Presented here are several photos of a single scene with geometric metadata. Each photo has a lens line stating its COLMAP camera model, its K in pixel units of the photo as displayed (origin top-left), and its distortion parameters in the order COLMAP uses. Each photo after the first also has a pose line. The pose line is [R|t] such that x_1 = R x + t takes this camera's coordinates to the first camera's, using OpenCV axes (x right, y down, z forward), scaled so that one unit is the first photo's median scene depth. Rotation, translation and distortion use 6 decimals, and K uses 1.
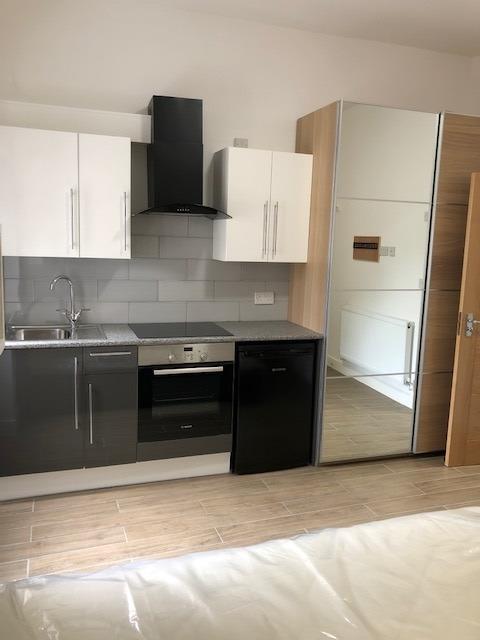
lens RADIAL K [[521.1, 0, 241.9], [0, 521.1, 315.7], [0, 0, 1]] dist [0.008799, 0.021791]
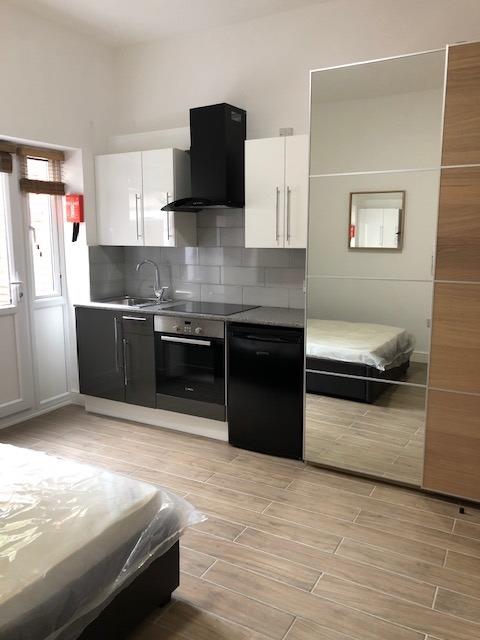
lens RADIAL K [[521.1, 0, 244.4], [0, 521.1, 321.1], [0, 0, 1]] dist [0.008799, 0.021791]
pose [[0.668555, 0.088784, -0.738344, 0.805777], [-0.084506, 0.995487, 0.043186, -0.000769], [0.738846, 0.033523, 0.673040, 0.292647]]
